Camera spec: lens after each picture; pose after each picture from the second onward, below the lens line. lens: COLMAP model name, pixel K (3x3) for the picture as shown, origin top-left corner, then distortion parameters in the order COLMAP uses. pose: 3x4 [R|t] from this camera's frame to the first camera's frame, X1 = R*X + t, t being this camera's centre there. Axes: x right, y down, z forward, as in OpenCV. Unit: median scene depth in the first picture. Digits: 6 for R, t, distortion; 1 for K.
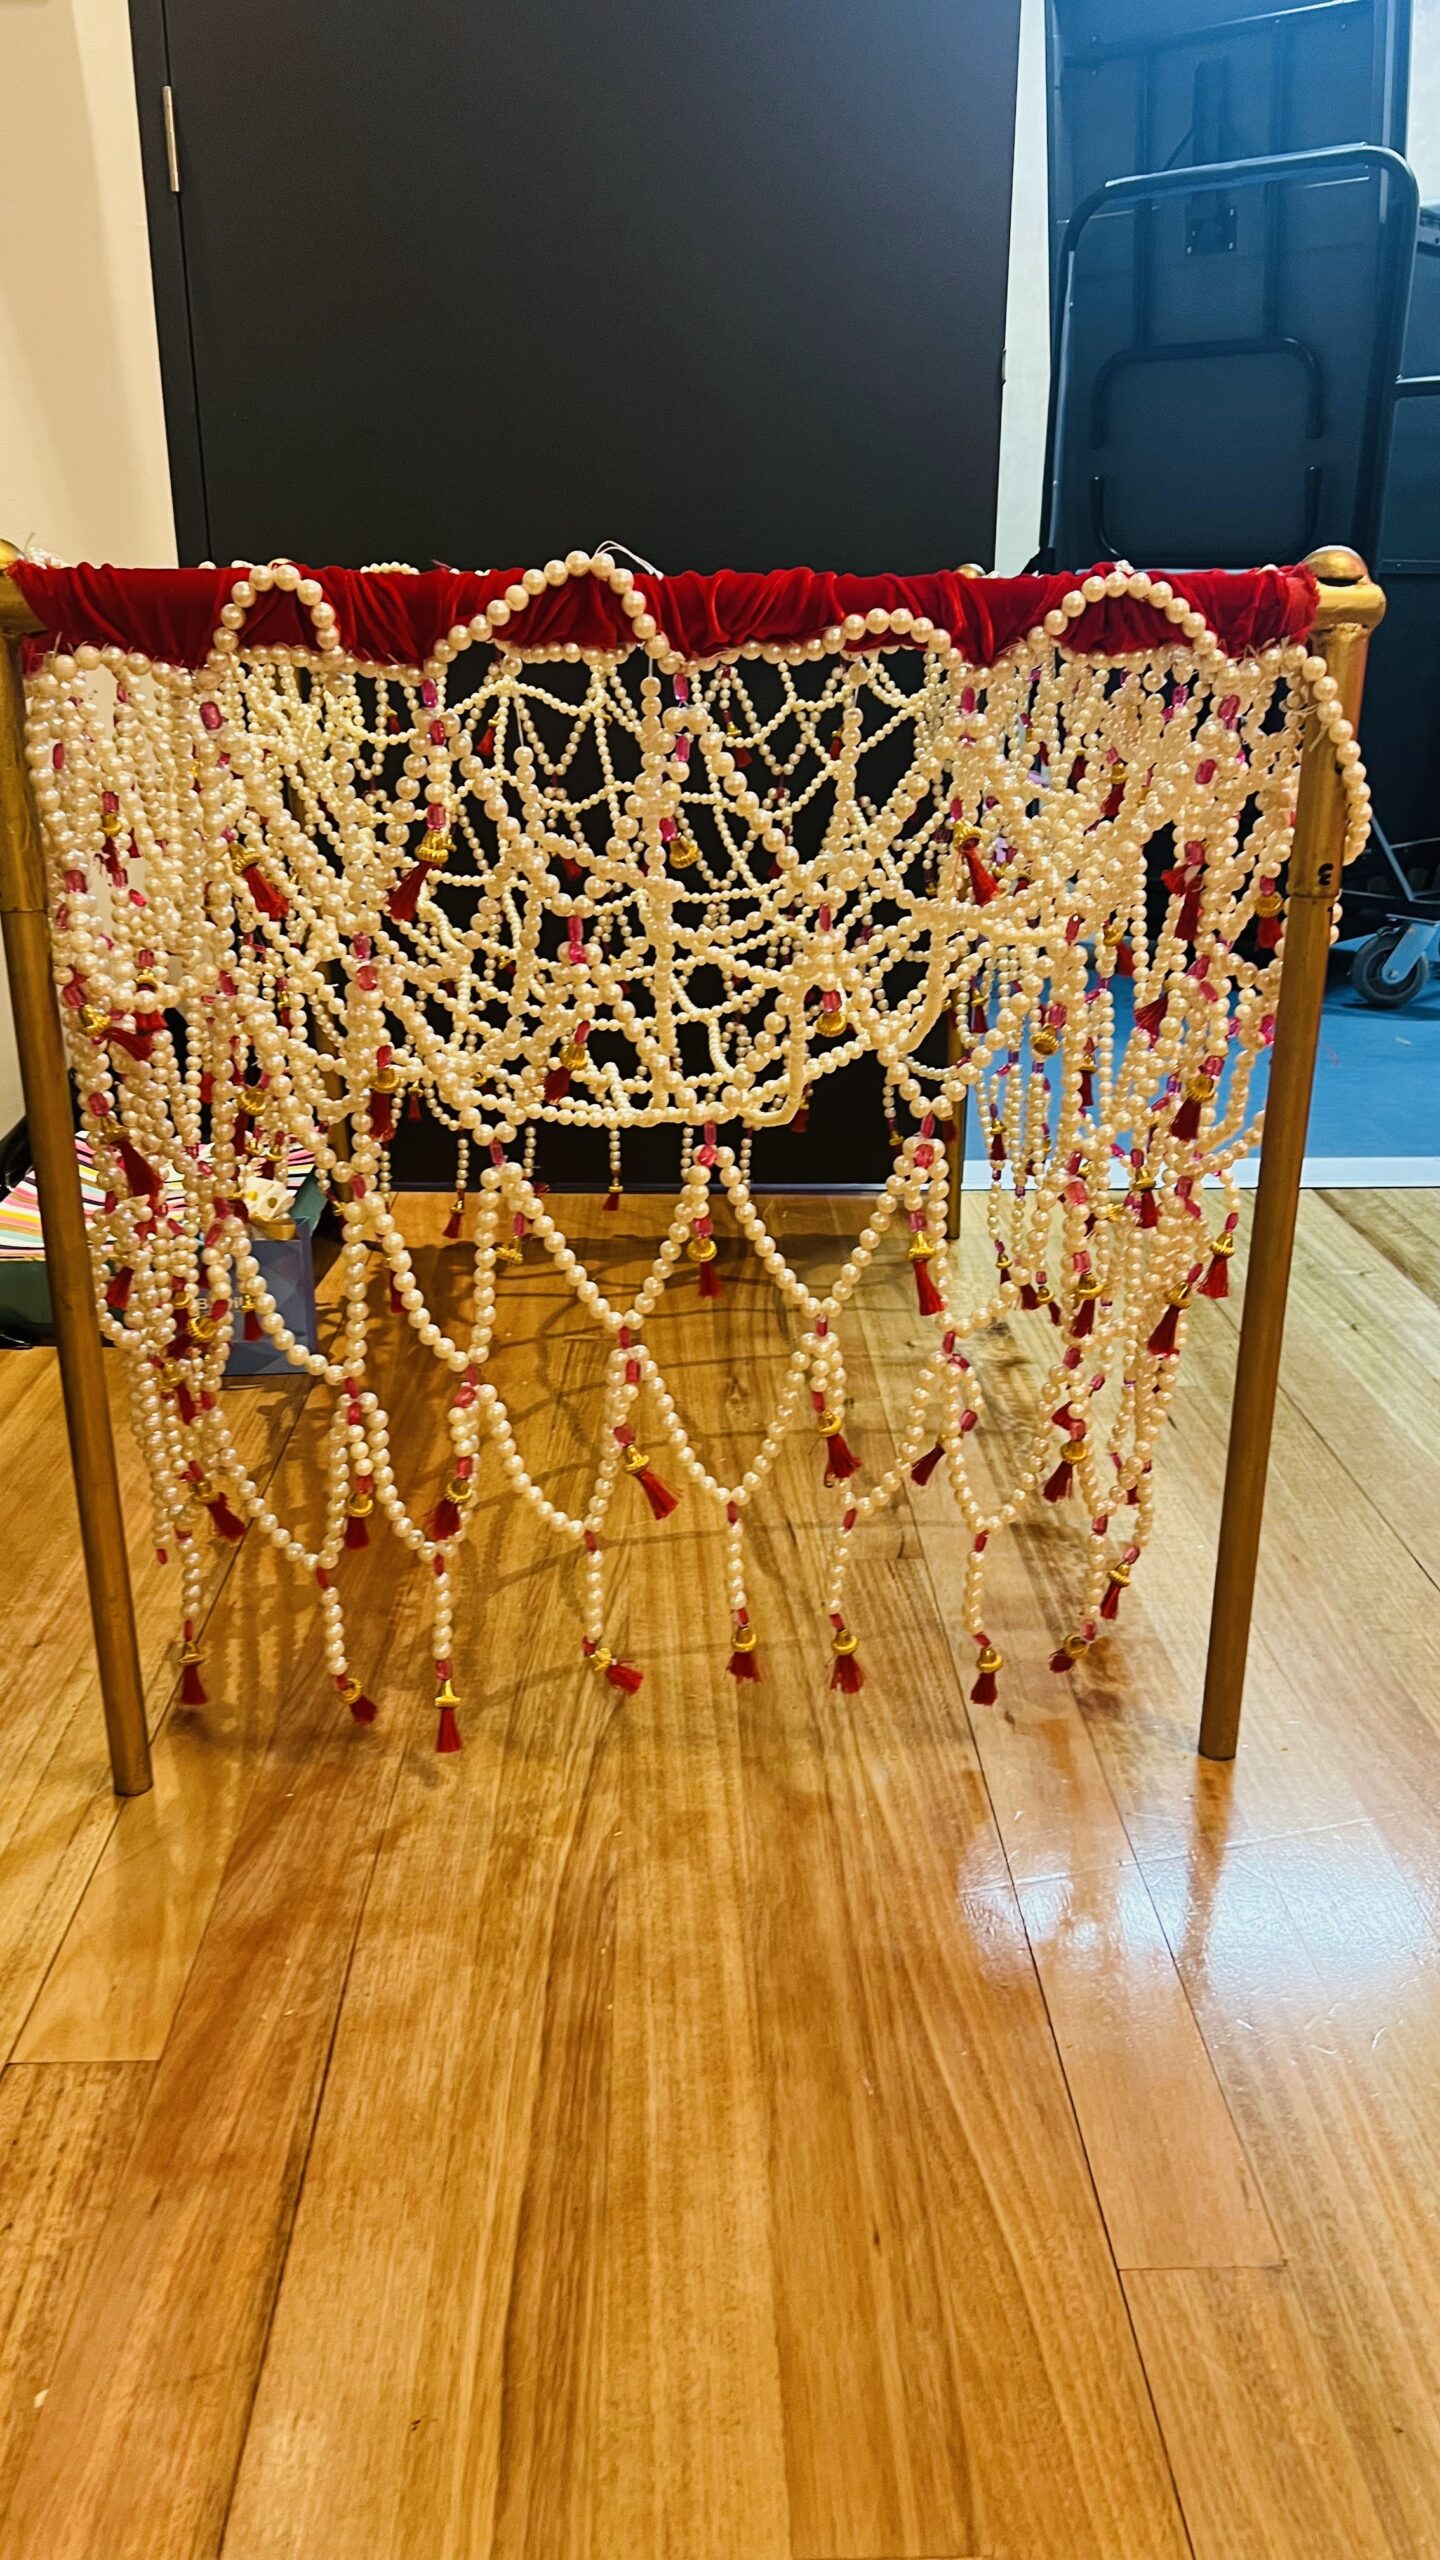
lens RADIAL K [[1902.6, 0, 734.0], [0, 1902.6, 1287.4], [0, 0, 1]] dist [0.014293, -0.024490]
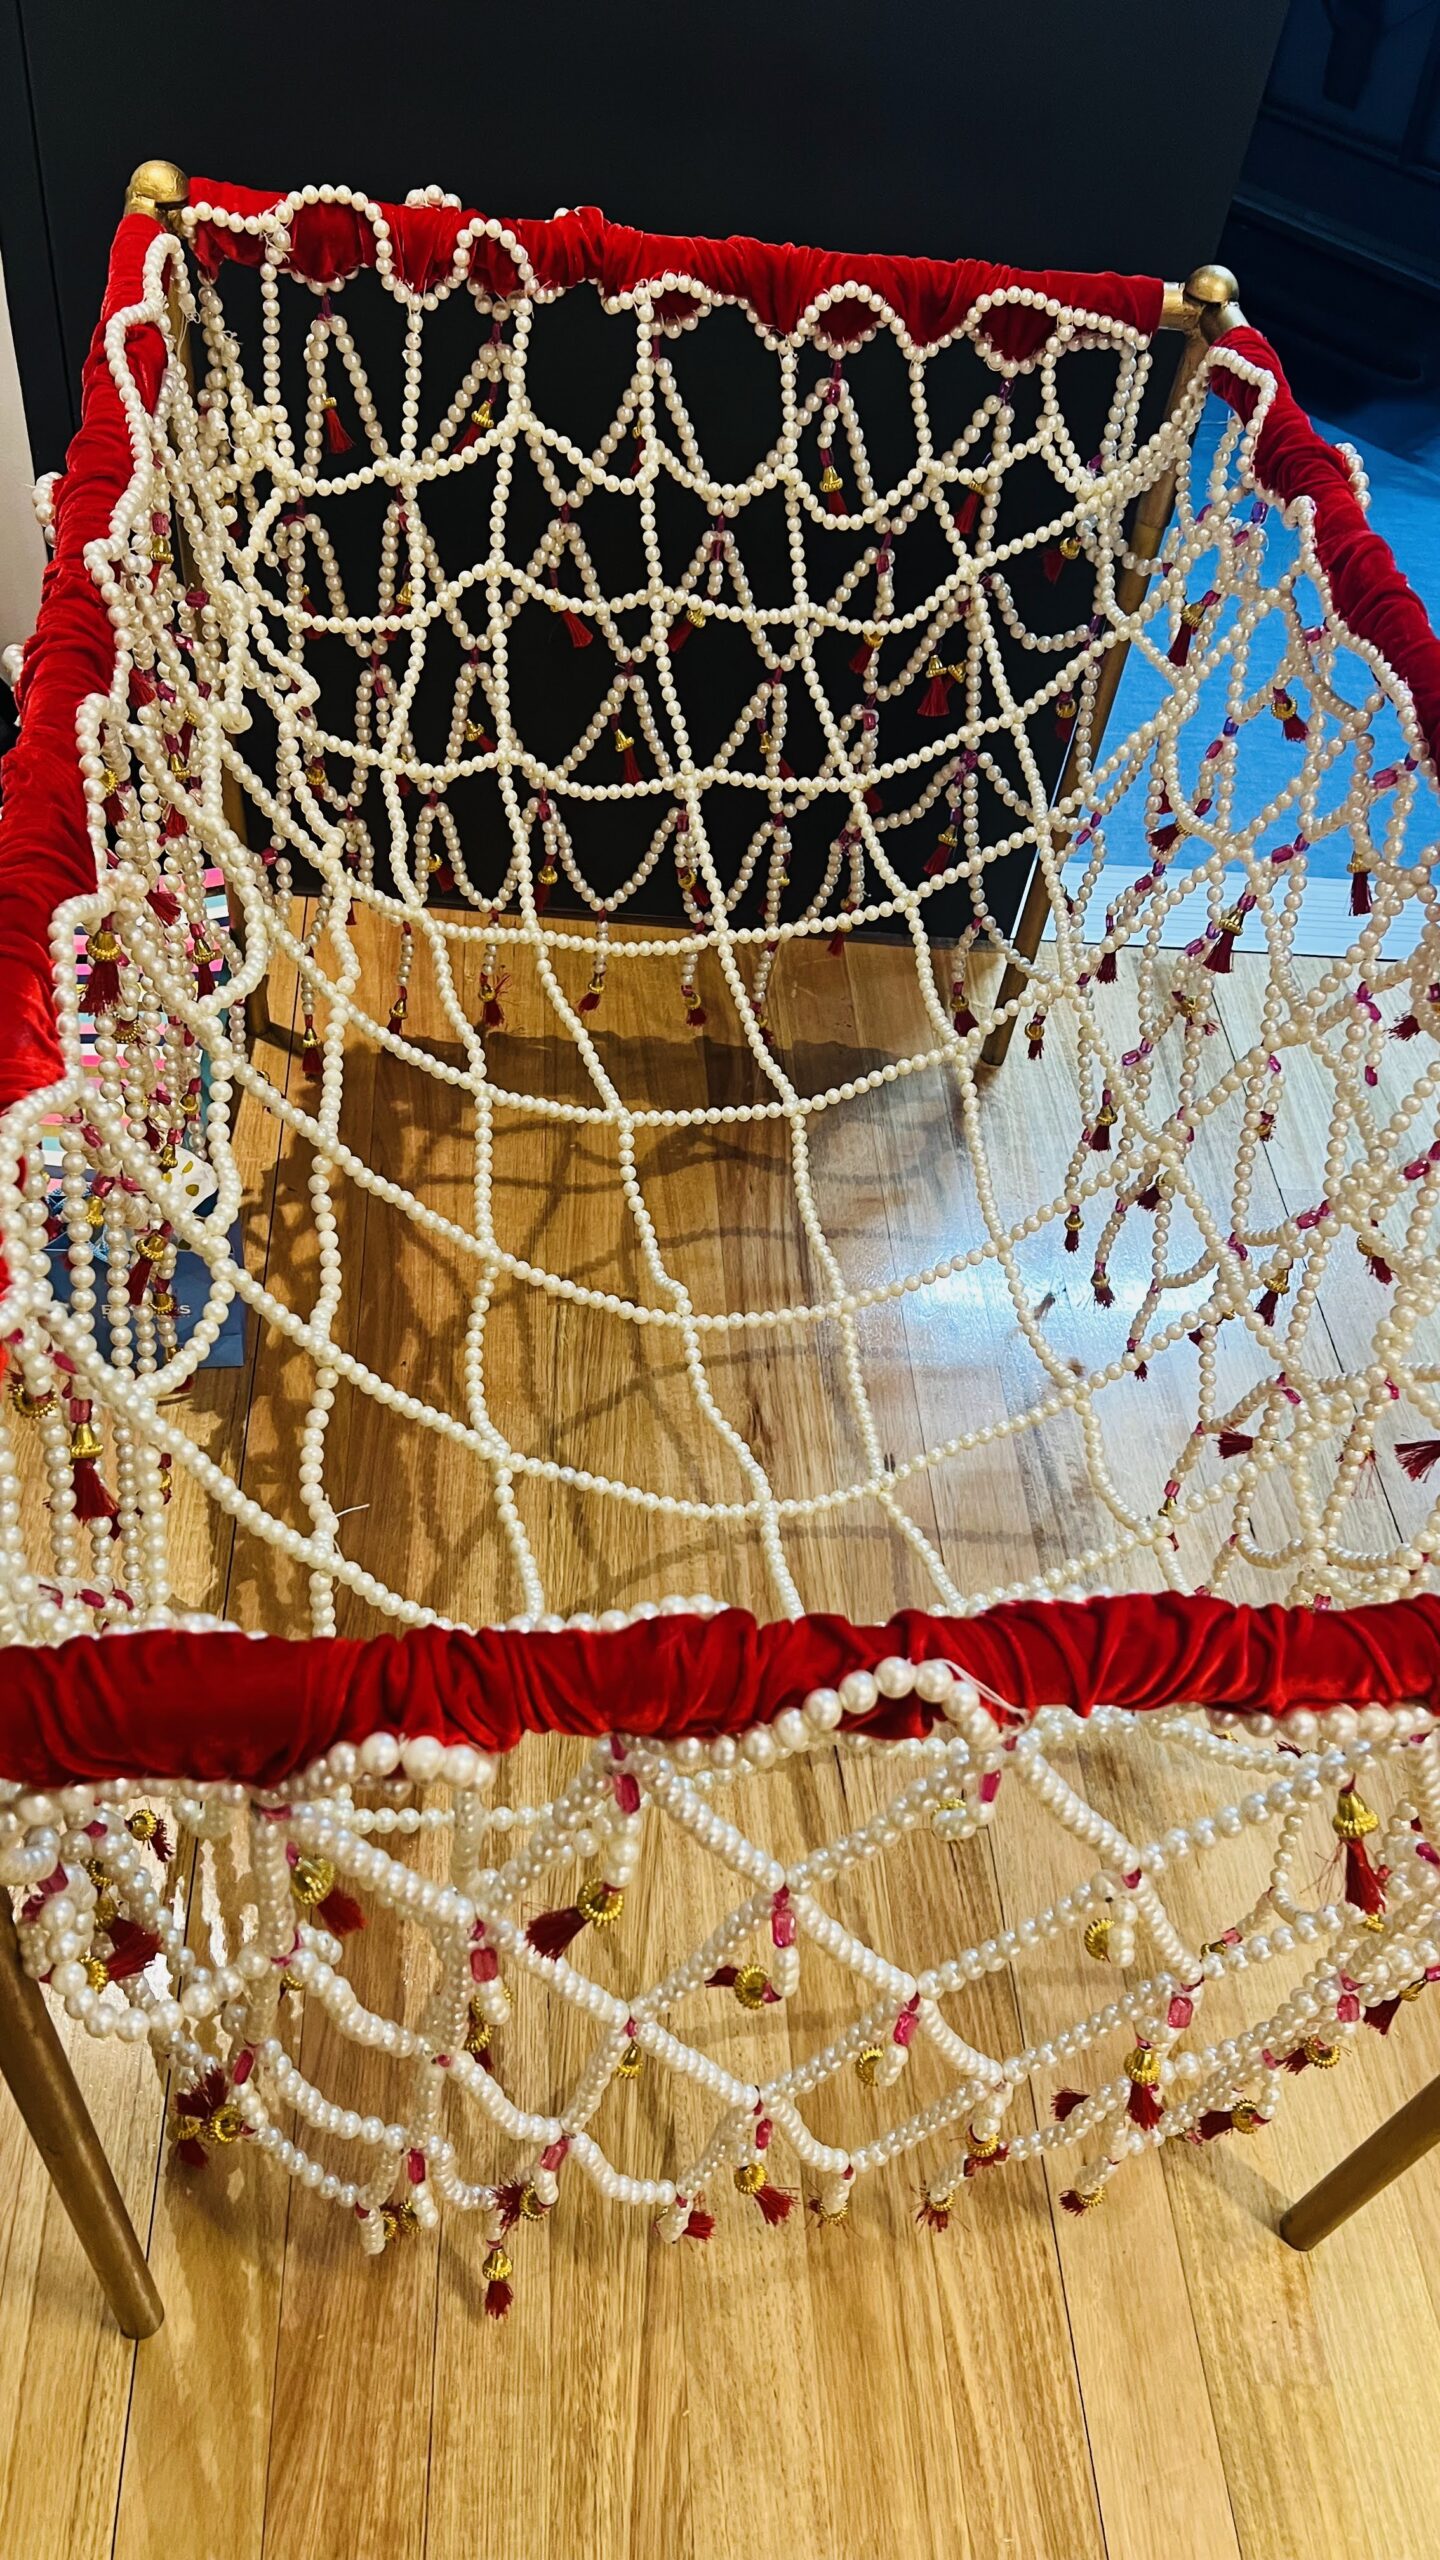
lens RADIAL K [[1902.6, 0, 722.7], [0, 1902.6, 1278.6], [0, 0, 1]] dist [0.014293, -0.024490]
pose [[0.992323, 0.054396, 0.111065, -0.181264], [-0.101501, 0.871301, 0.480138, -0.662673], [-0.070653, -0.487725, 0.870133, 0.468682]]
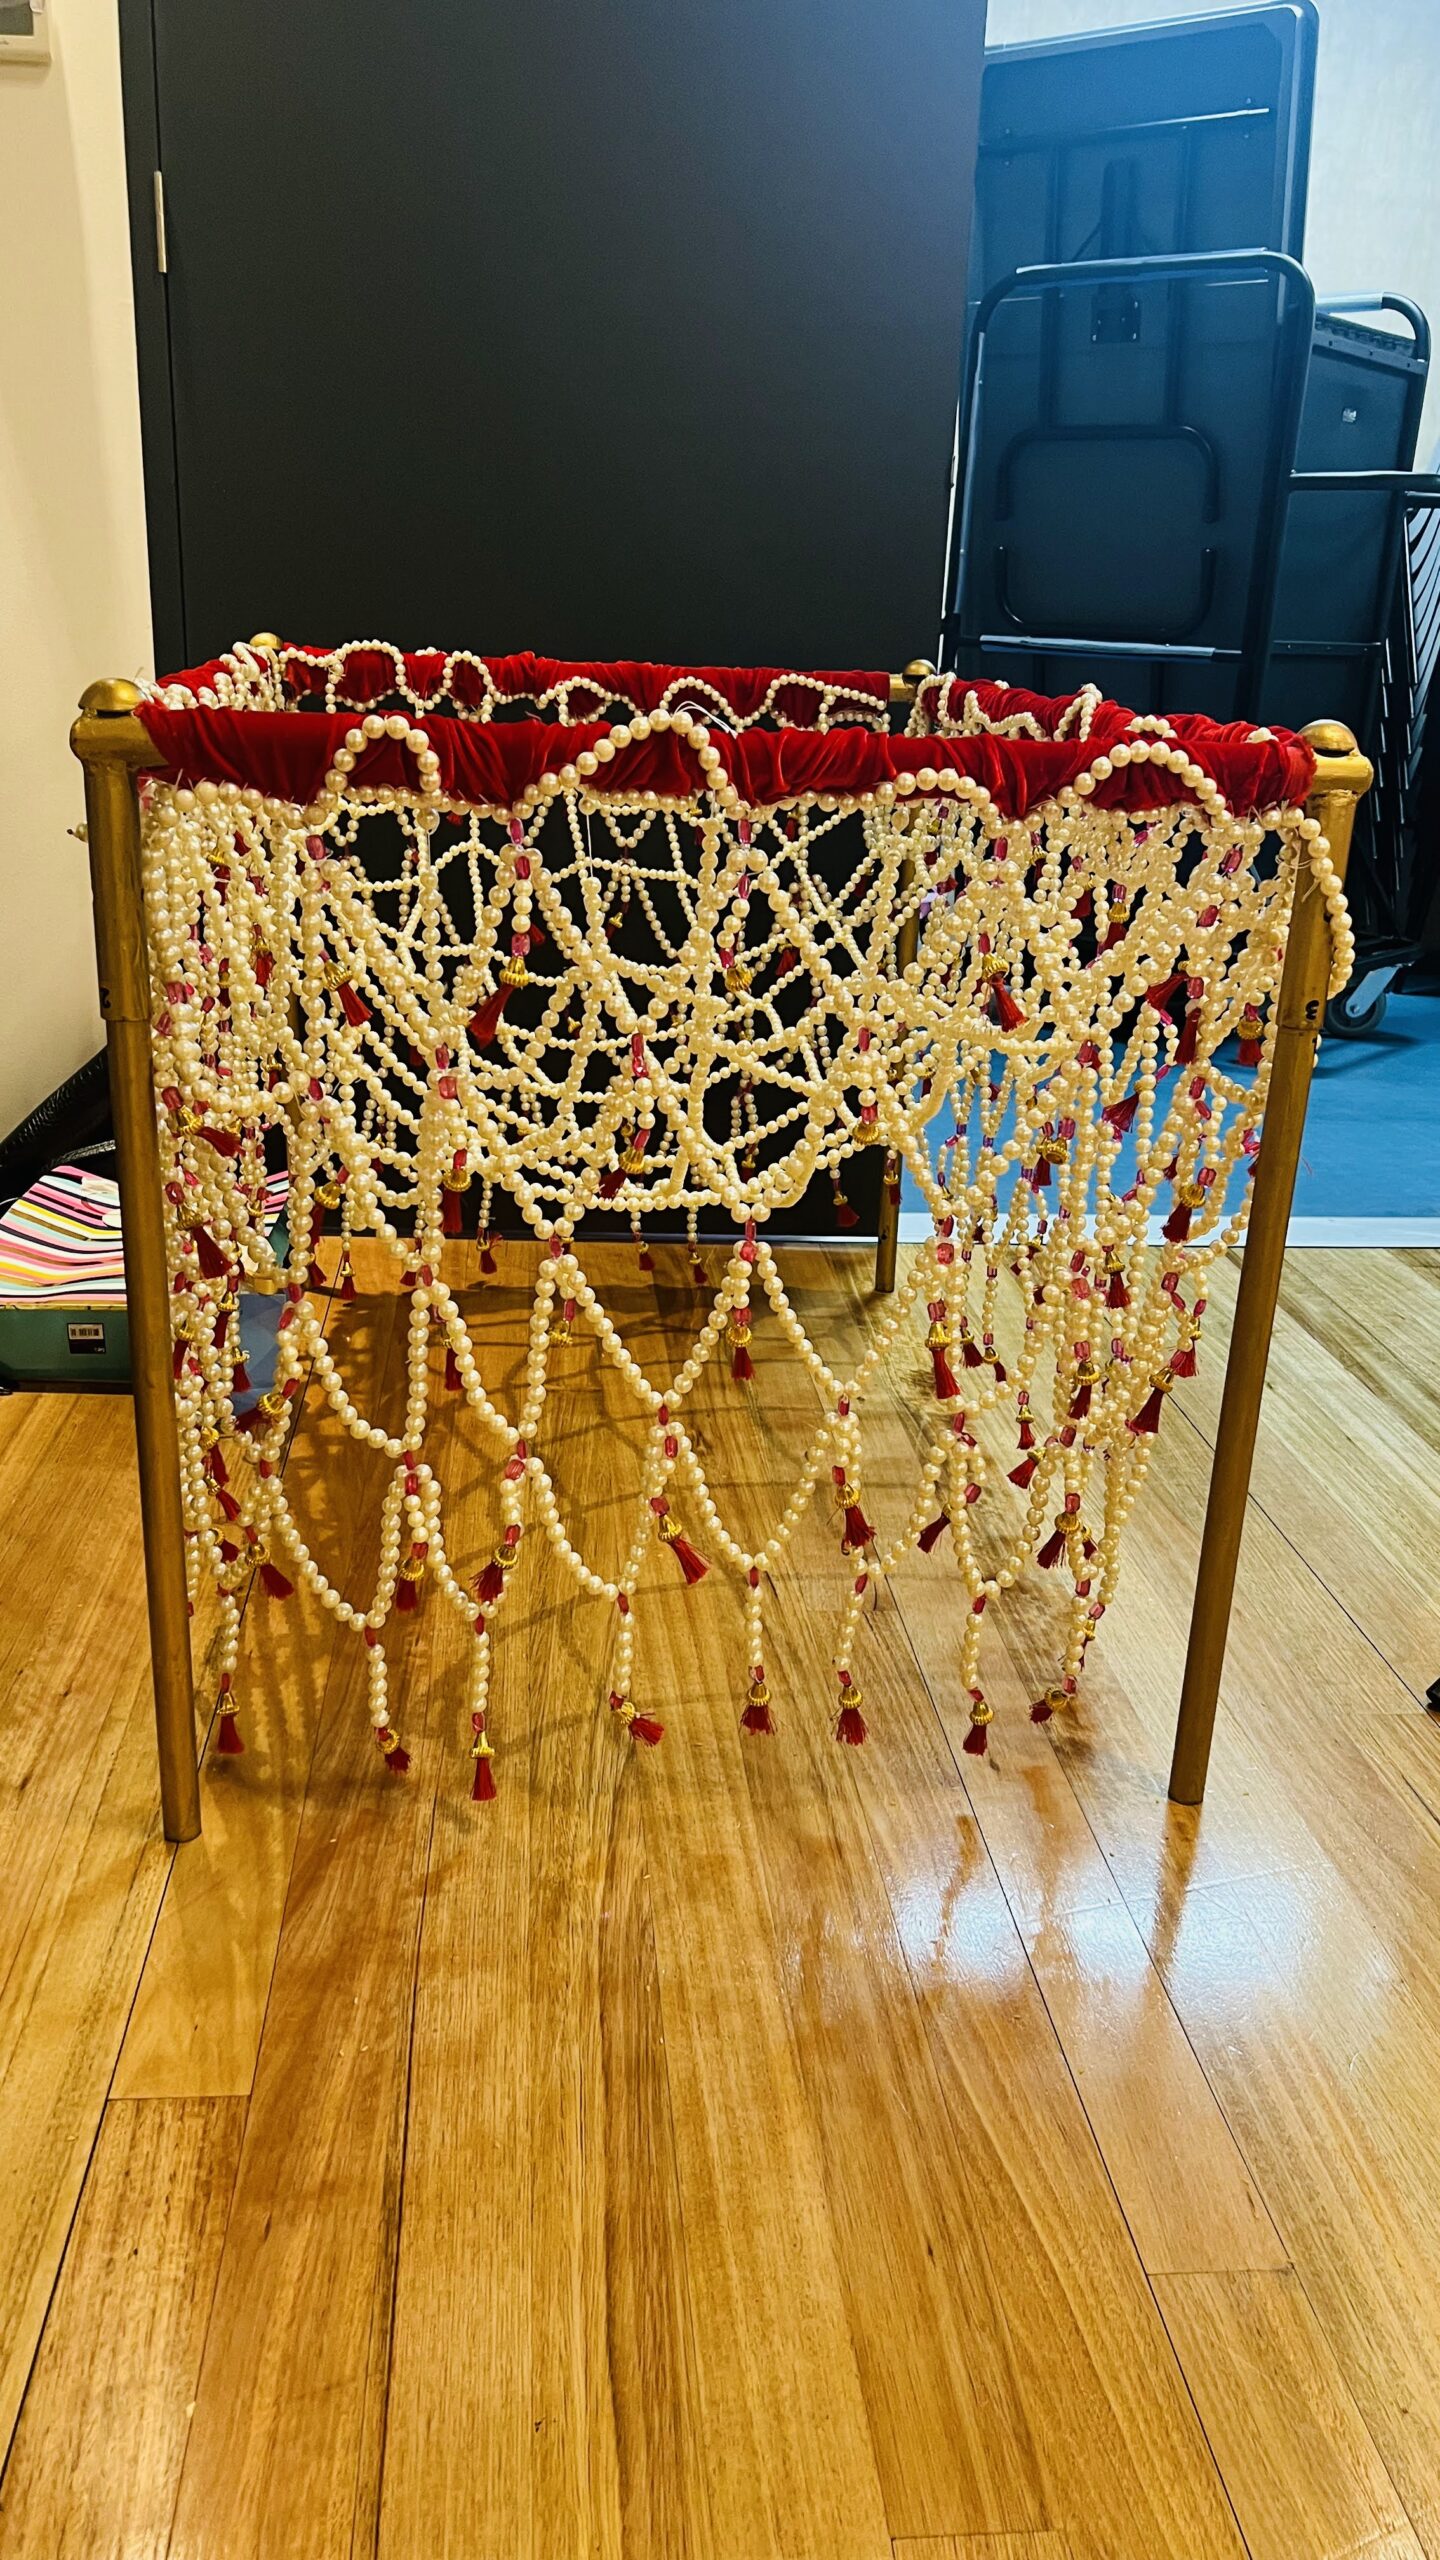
lens RADIAL K [[1902.6, 0, 700.8], [0, 1902.6, 1280.7], [0, 0, 1]] dist [0.014293, -0.024490]
pose [[0.998027, 0.014451, 0.061095, -0.103698], [-0.013826, 0.999848, -0.010629, -0.039300], [-0.061239, 0.009763, 0.998075, -0.079810]]
